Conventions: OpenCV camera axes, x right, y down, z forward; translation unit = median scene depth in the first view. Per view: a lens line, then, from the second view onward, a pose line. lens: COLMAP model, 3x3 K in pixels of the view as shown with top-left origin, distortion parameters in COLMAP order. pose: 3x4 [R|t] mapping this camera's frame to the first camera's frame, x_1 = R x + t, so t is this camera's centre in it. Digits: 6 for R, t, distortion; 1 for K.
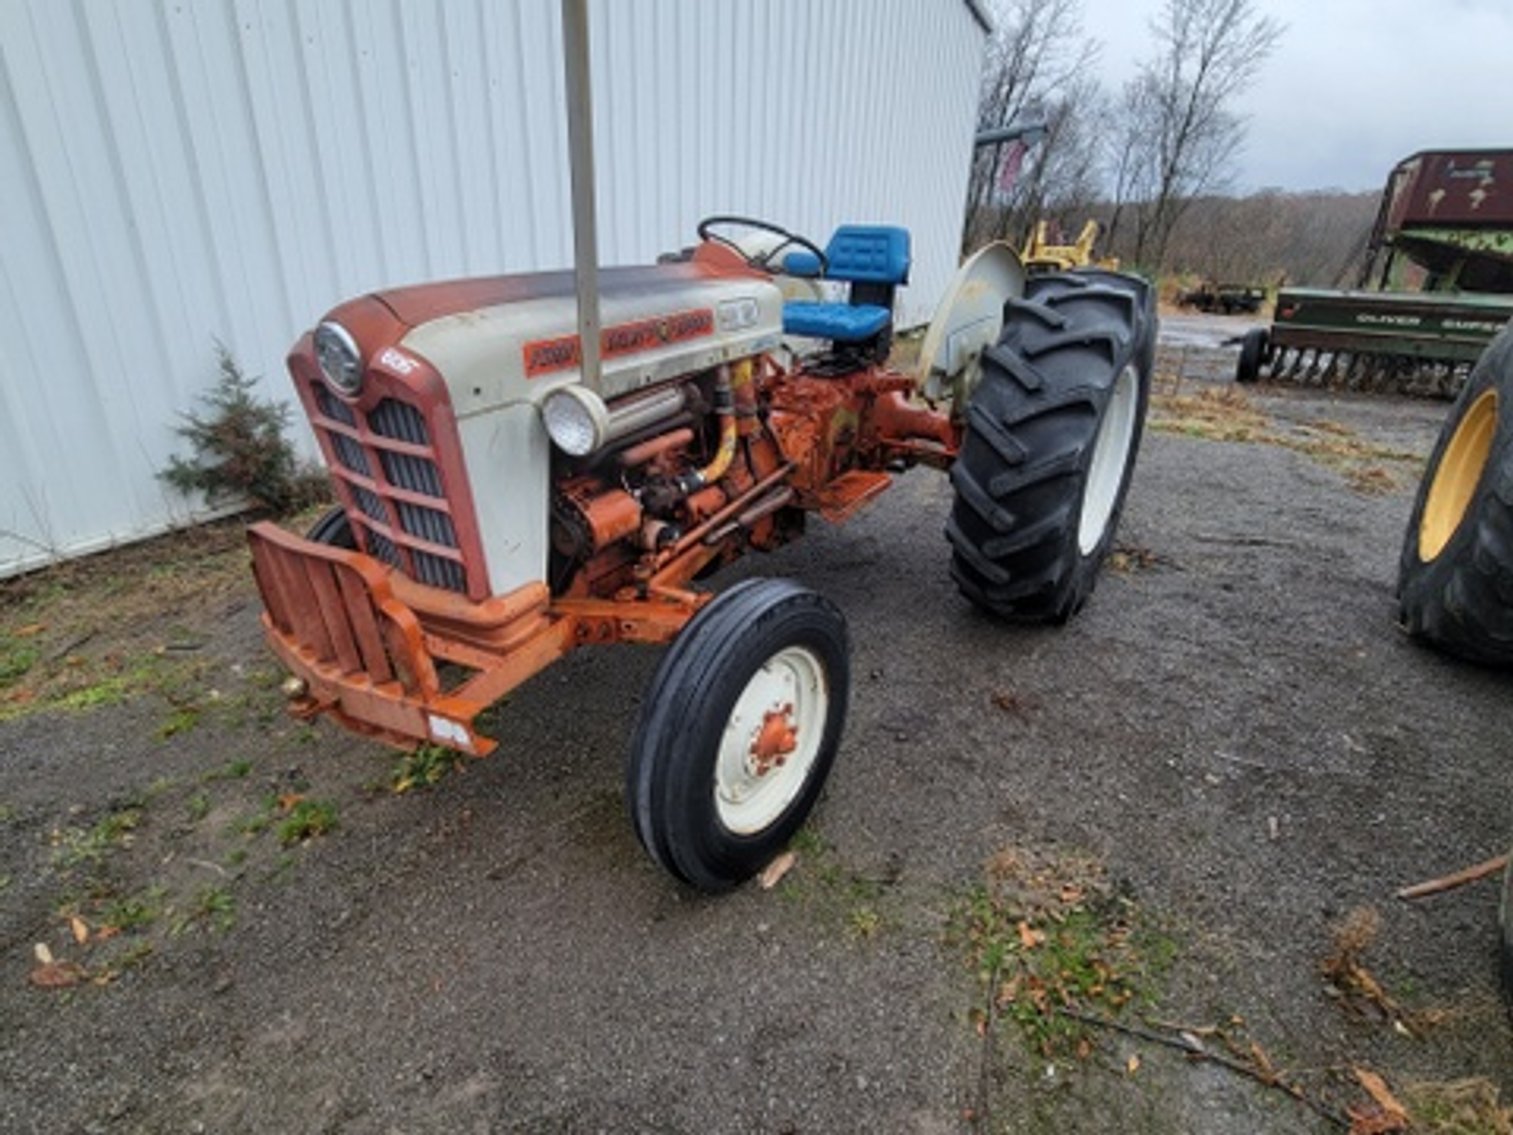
lens RADIAL K [[779.3, 0, 756.5], [0, 779.3, 567.5], [0, 0, 1]] dist [-0.002691, -0.000386]
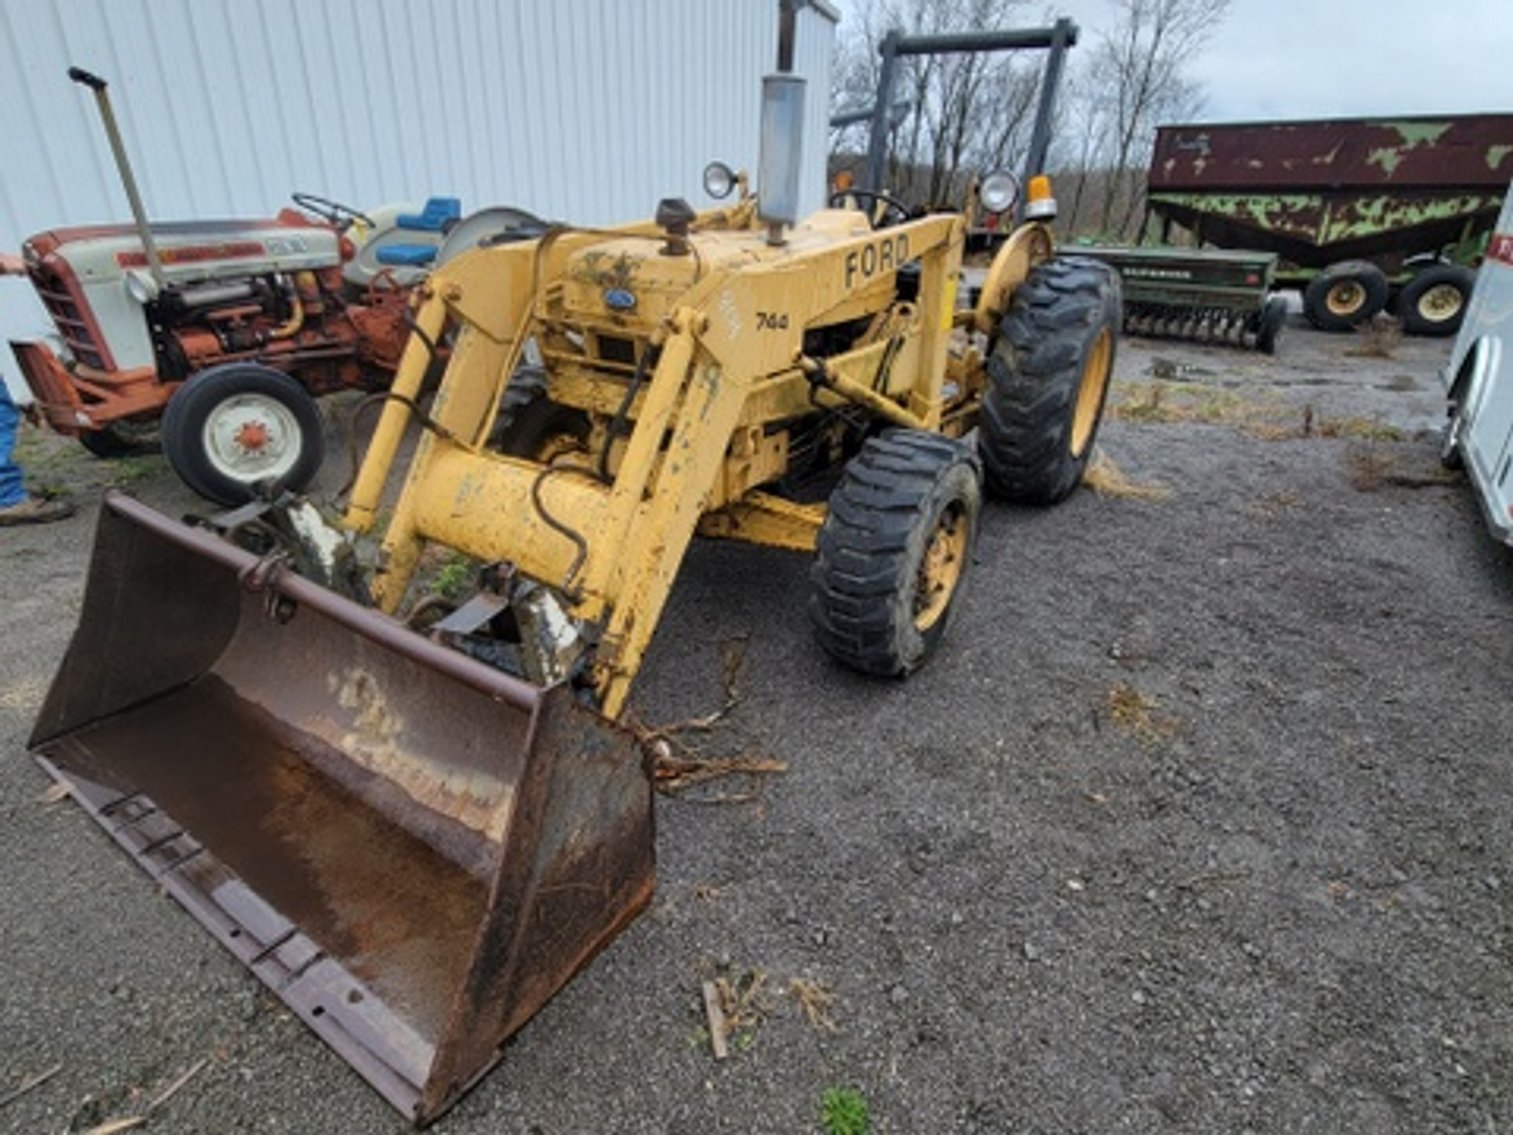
lens RADIAL K [[789.1, 0, 756.5], [0, 789.1, 567.5], [0, 0, 1]] dist [-0.002758, -0.000701]
pose [[0.999934, -0.008024, -0.008282, 0.252554], [0.008230, 0.999652, 0.025056, 0.094291], [0.008078, -0.025123, 0.999652, -0.208787]]
